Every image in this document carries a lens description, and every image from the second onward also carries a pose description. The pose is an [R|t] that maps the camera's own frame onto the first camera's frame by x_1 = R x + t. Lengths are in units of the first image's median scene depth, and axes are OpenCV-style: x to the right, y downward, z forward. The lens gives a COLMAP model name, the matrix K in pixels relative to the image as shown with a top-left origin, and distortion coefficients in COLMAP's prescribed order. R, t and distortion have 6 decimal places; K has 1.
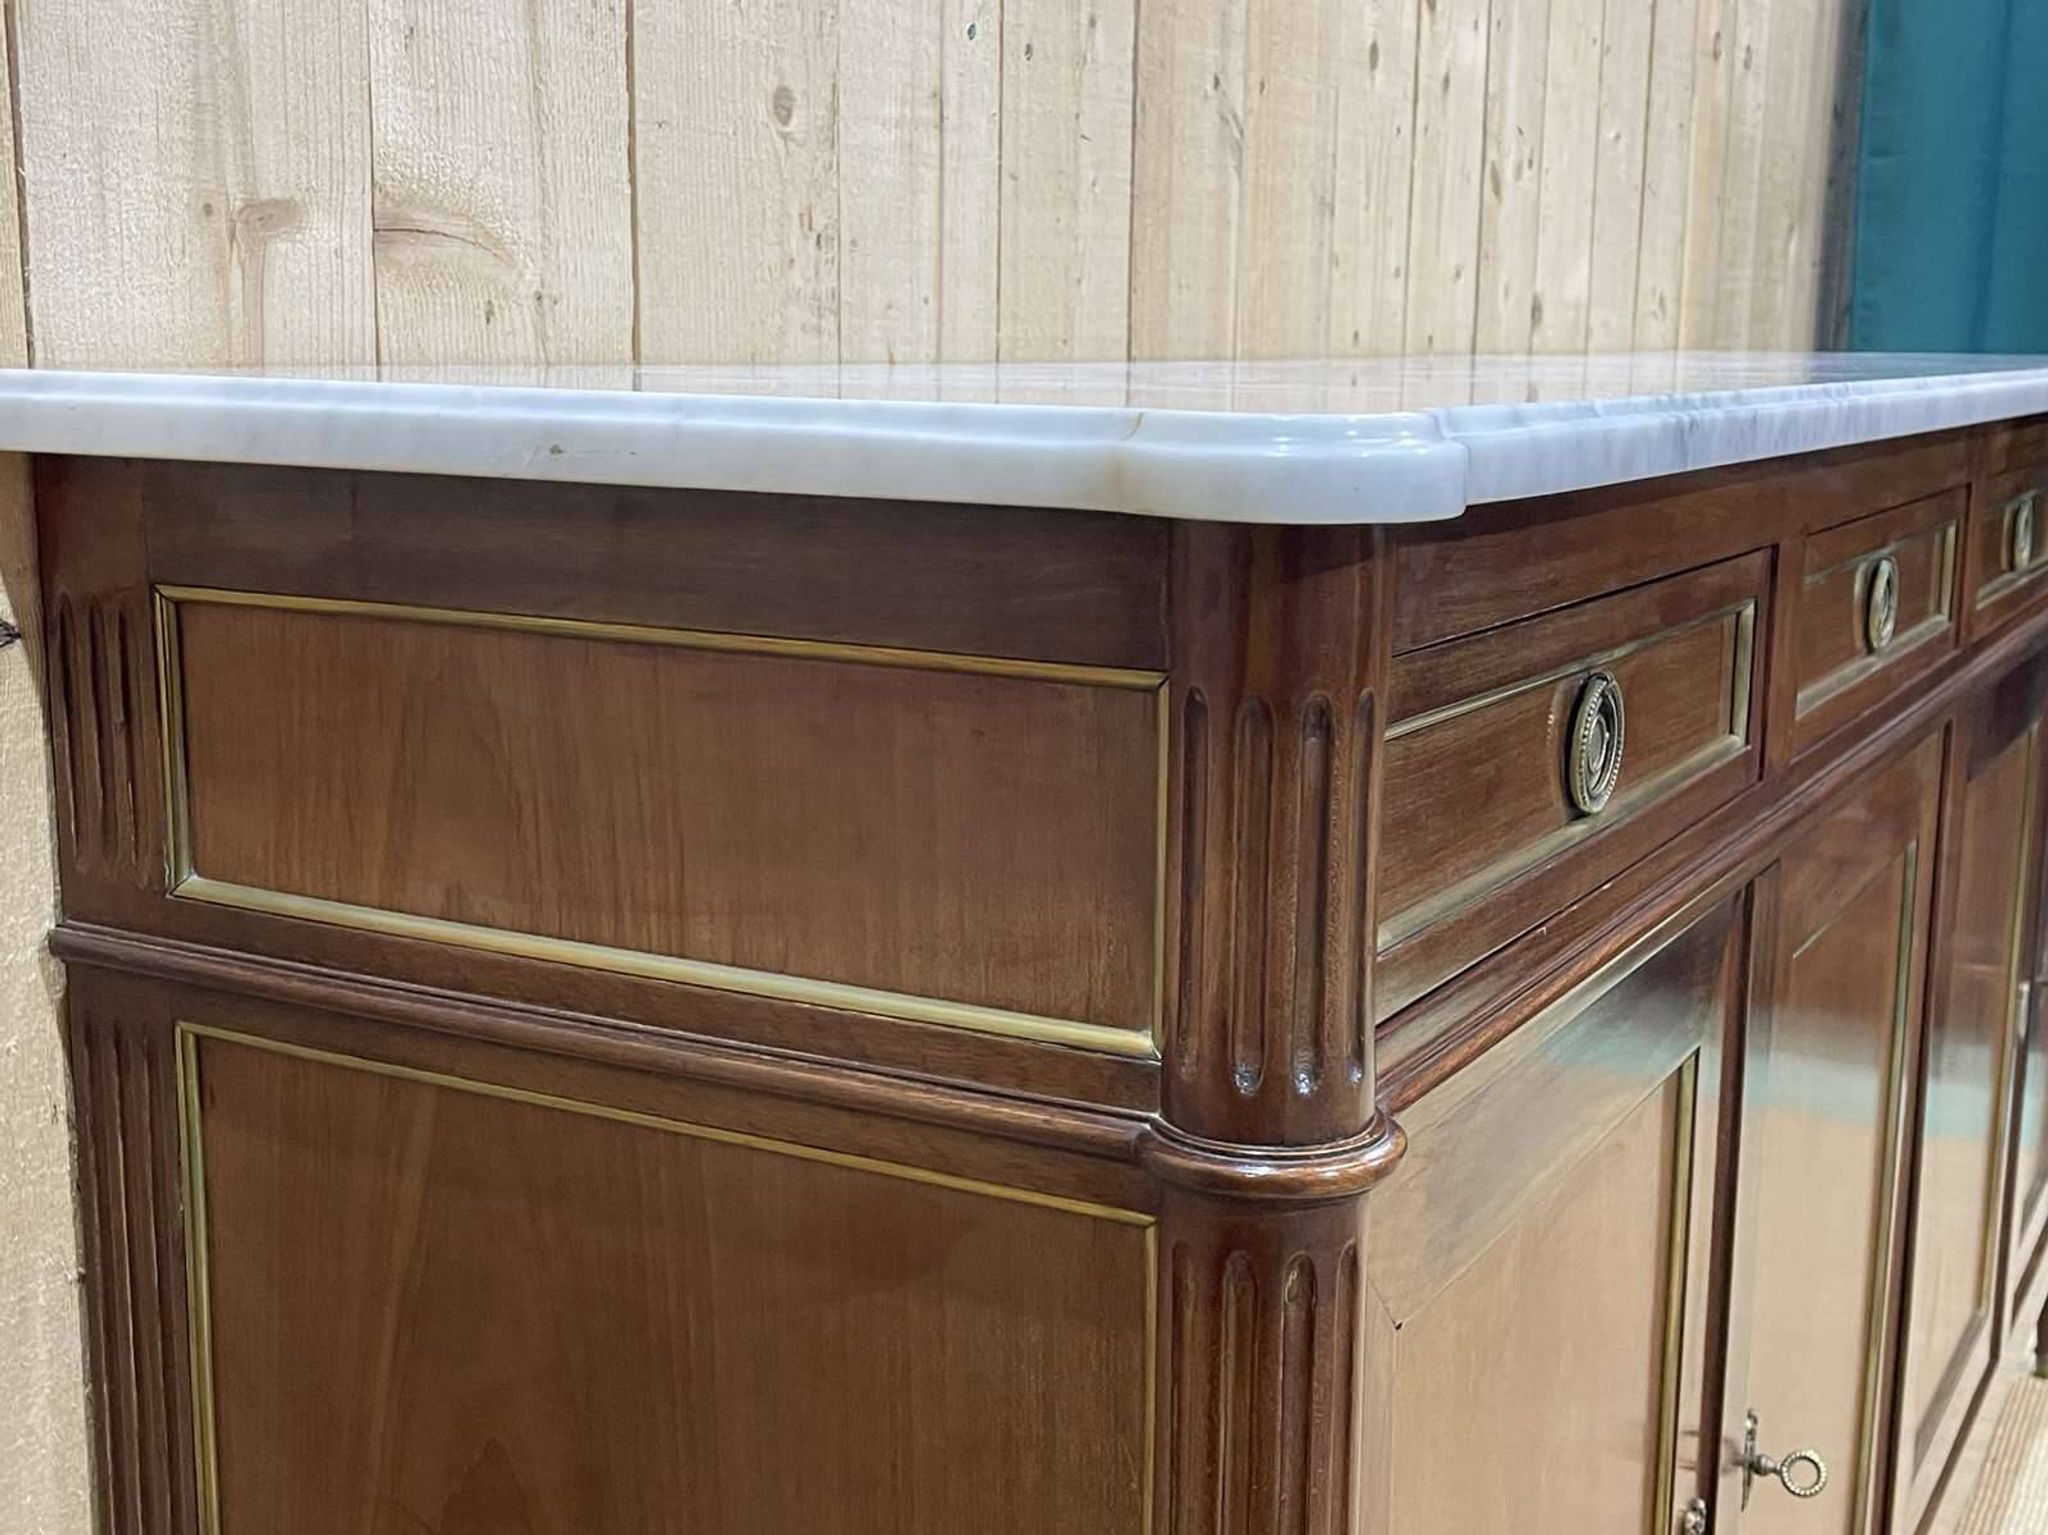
lens RADIAL K [[2457.6, 0, 1000.4], [0, 2457.6, 794.4], [0, 0, 1]] dist [0.027412, 0.000000]
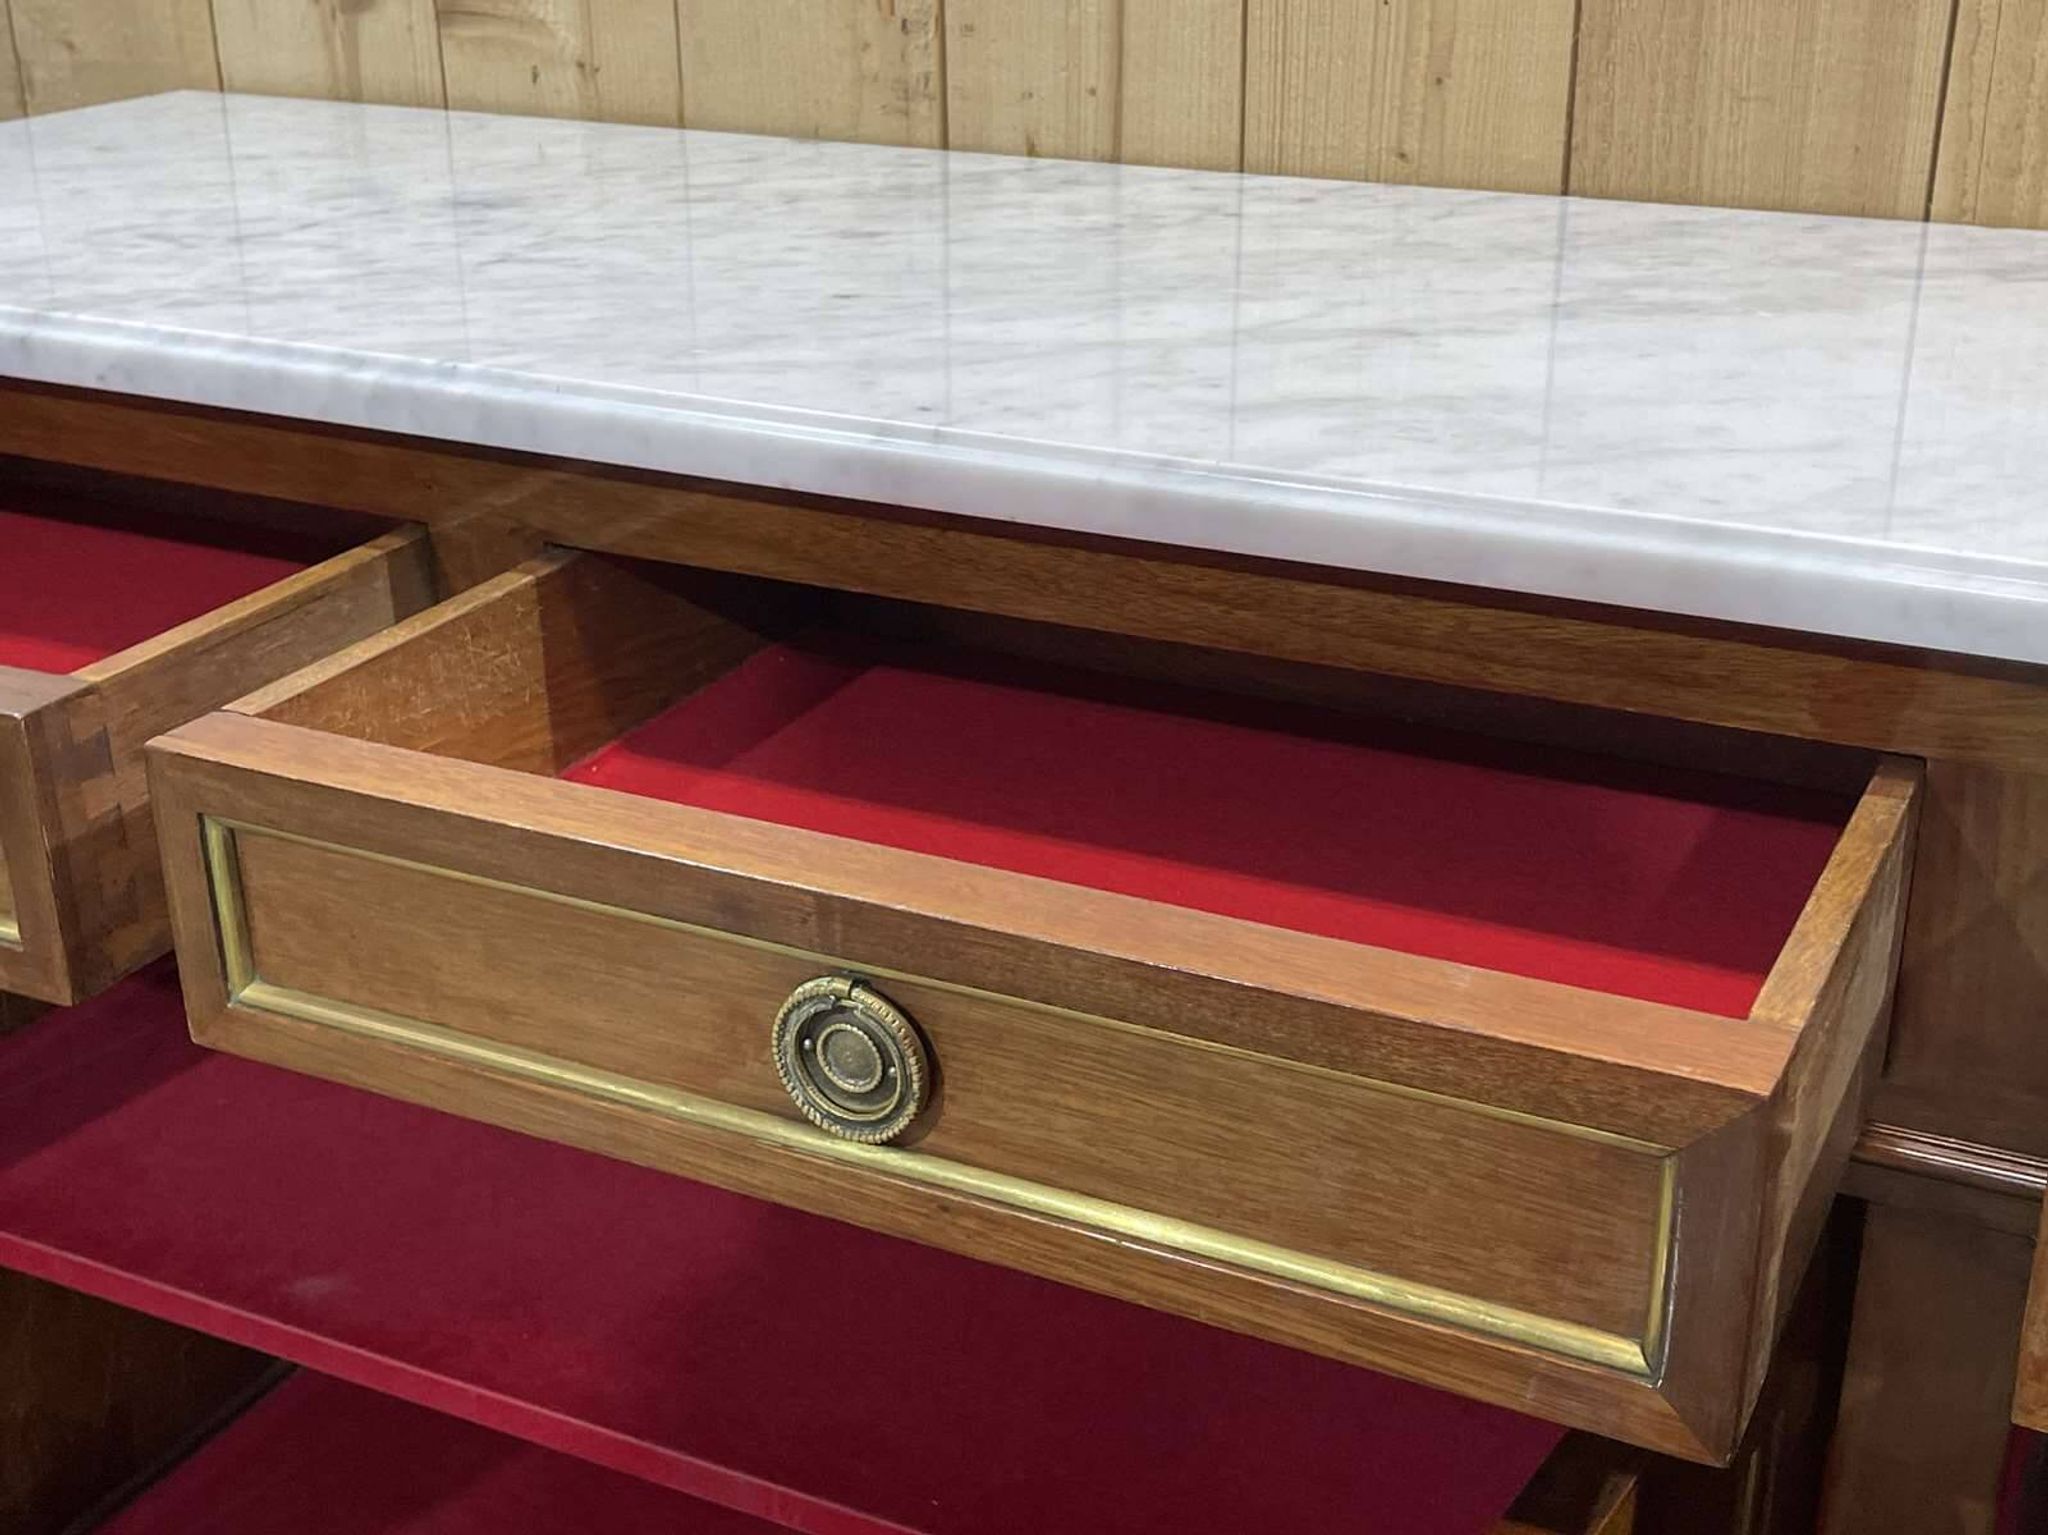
lens RADIAL K [[2547.5, 0, 1007.8], [0, 2547.5, 795.9], [0, 0, 1]] dist [0.034413, 0.000000]
pose [[0.043806, 0.383205, -0.922624, 1.260829], [-0.176287, 0.911984, 0.370416, -0.405470], [0.983364, 0.146420, 0.107504, 1.179608]]
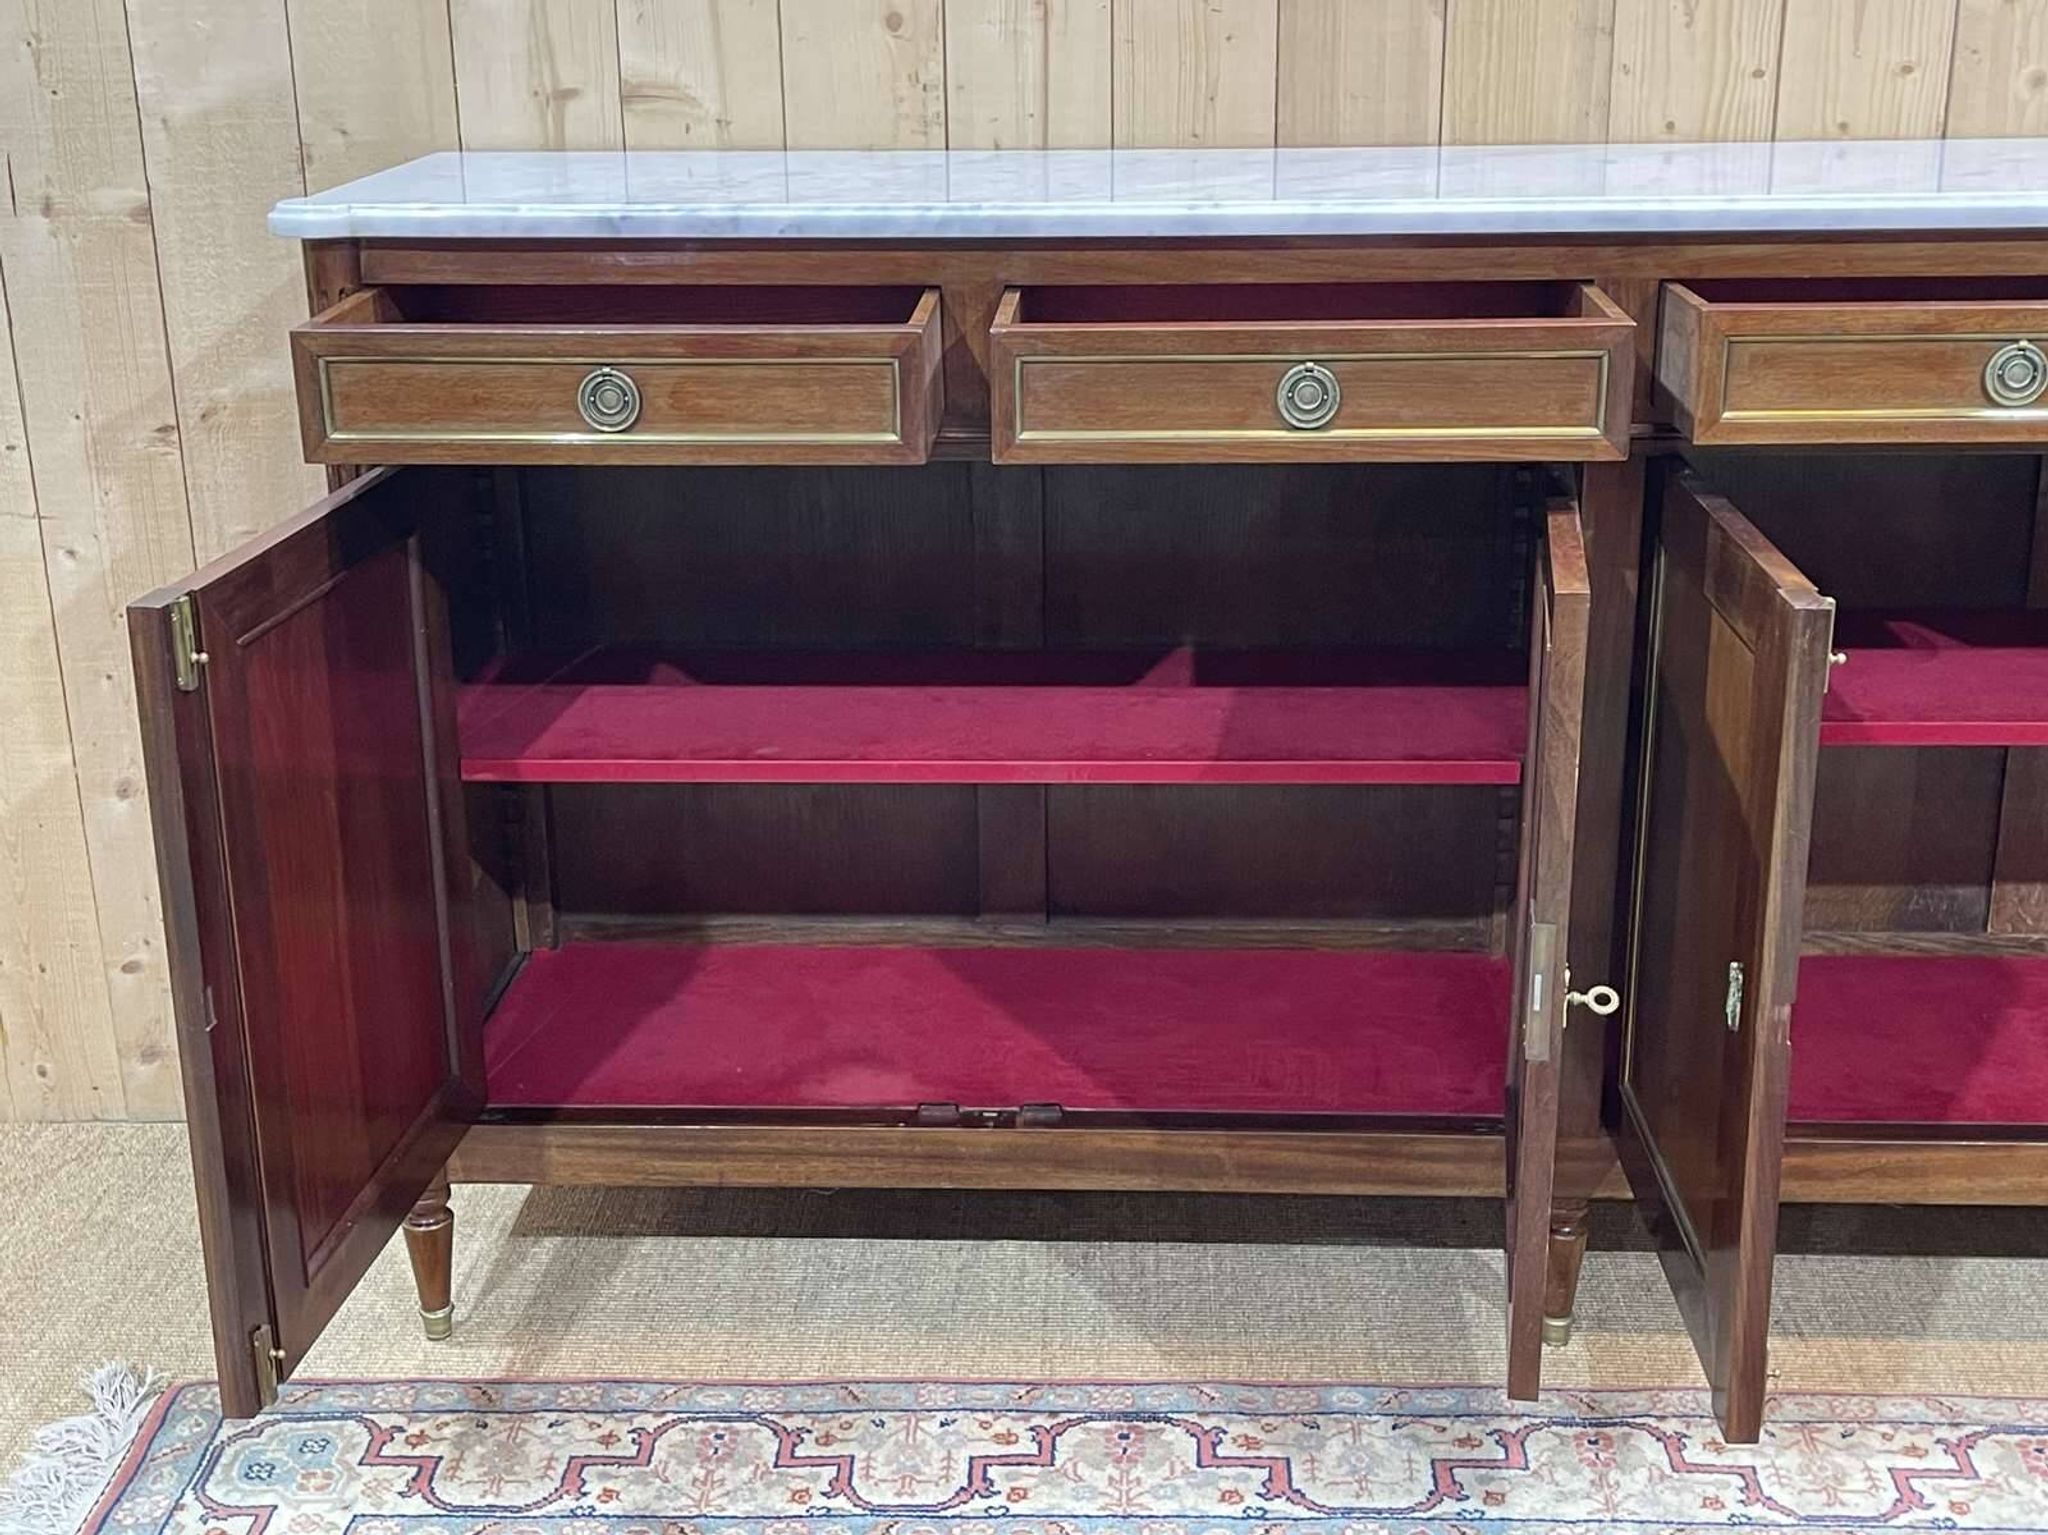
lens RADIAL K [[2547.5, 0, 1023.4], [0, 2547.5, 782.4], [0, 0, 1]] dist [0.034413, 0.000000]
pose [[0.449594, 0.272372, -0.850693, 2.274370], [-0.149427, 0.961889, 0.229001, -0.204942], [0.880646, 0.024159, 0.473159, 0.124913]]
